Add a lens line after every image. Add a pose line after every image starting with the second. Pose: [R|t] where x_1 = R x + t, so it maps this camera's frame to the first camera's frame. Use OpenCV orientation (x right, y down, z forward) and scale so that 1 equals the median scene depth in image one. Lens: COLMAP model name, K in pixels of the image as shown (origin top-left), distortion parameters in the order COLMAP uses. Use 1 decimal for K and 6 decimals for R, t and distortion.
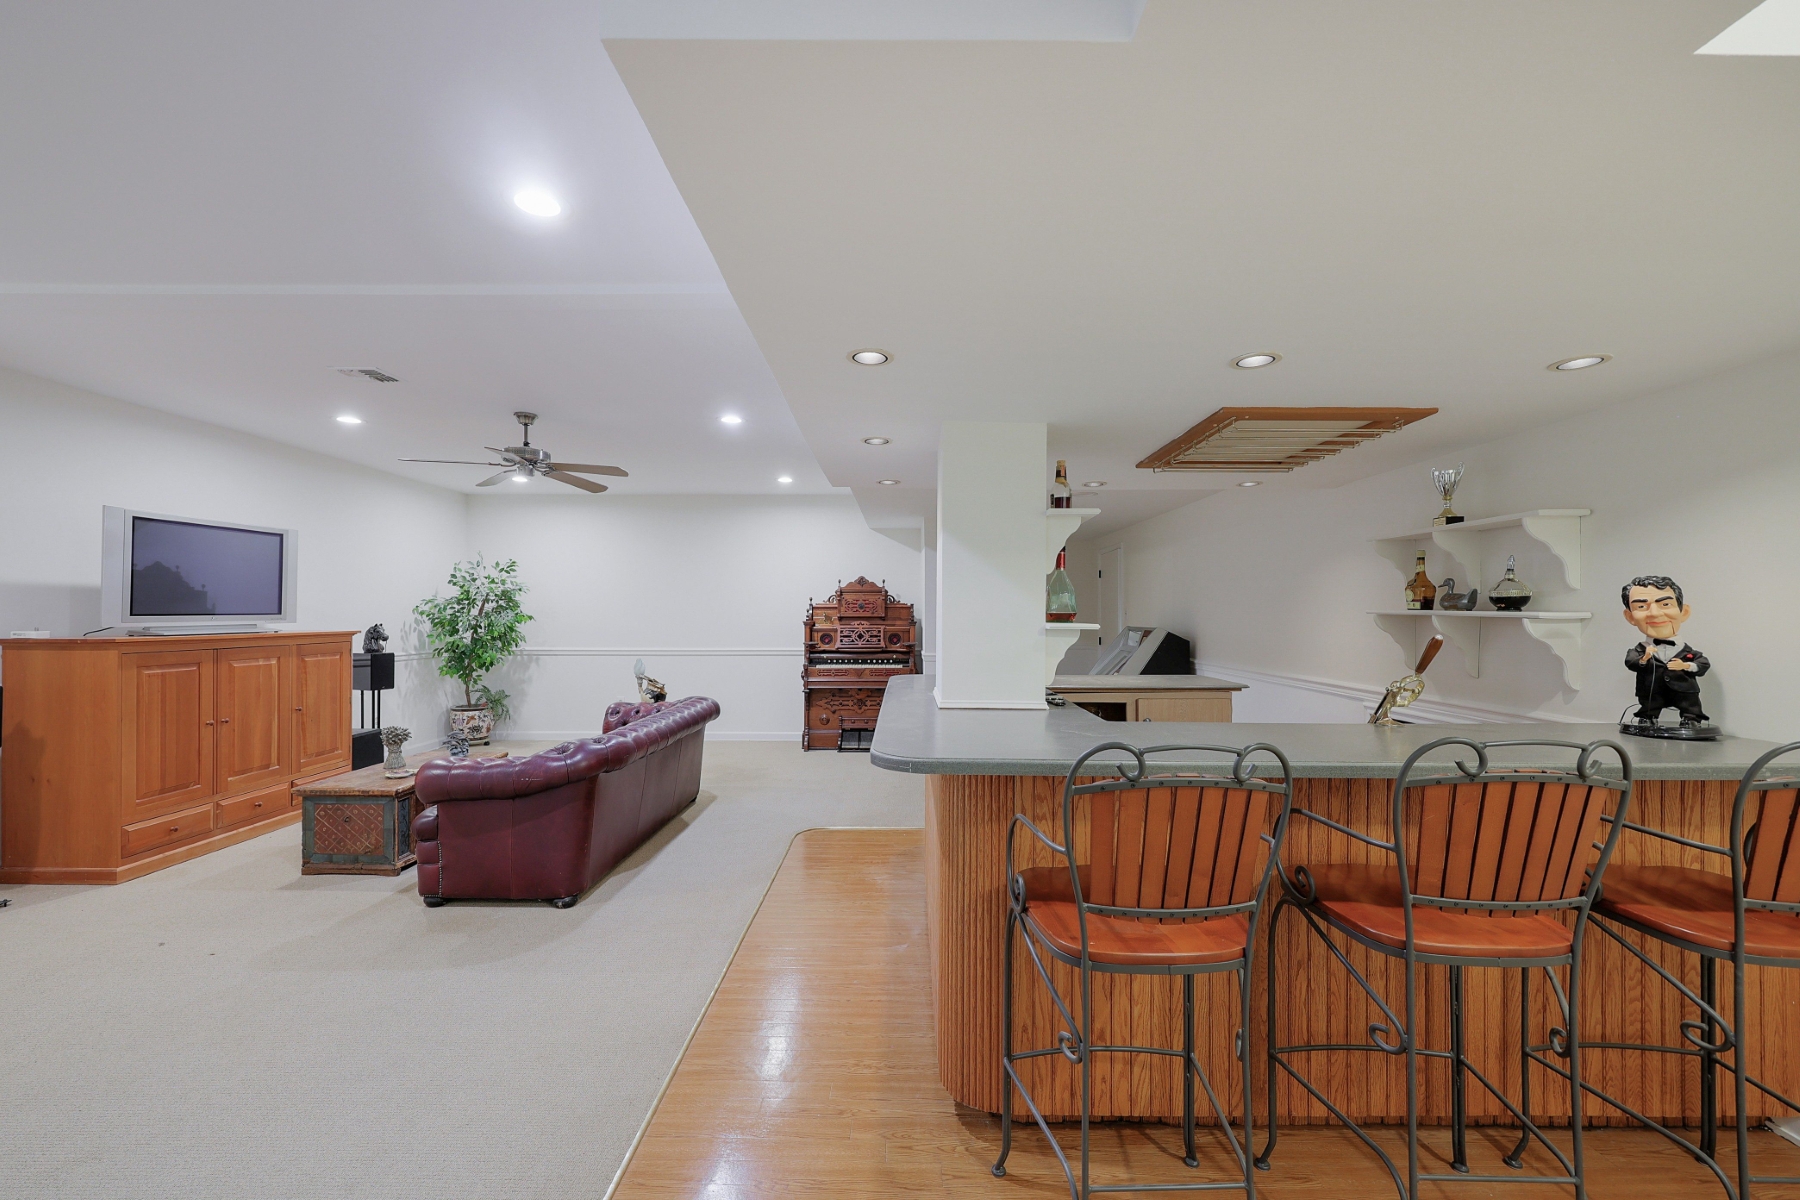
lens RADIAL K [[758.8, 0, 907.0], [0, 758.8, 608.8], [0, 0, 1]] dist [0.003489, 0.000178]
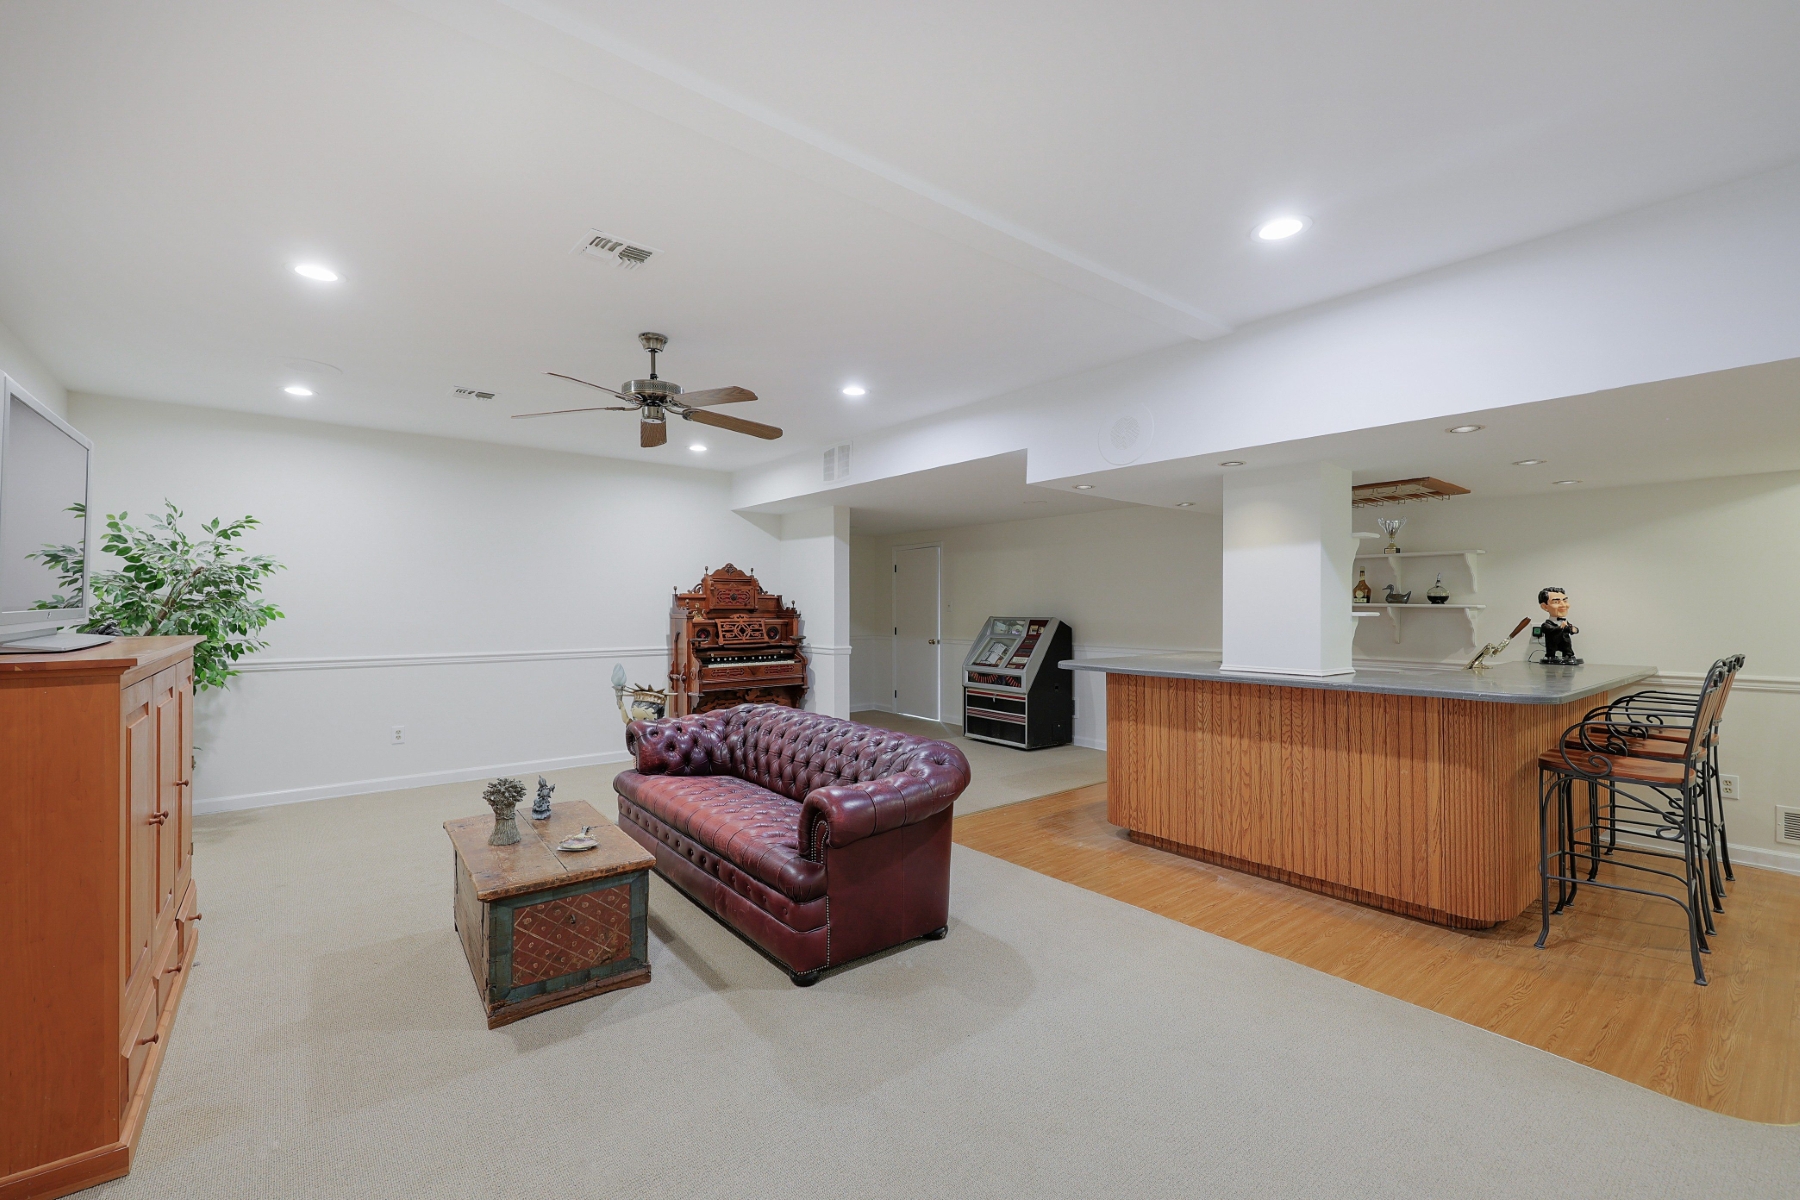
lens RADIAL K [[758.8, 0, 989.7], [0, 758.8, 597.6], [0, 0, 1]] dist [0.003489, 0.000178]
pose [[0.748752, 0.007640, 0.662806, -0.486268], [-0.004290, 0.999968, -0.006679, 0.001806], [-0.662836, 0.002158, 0.748761, 0.146862]]
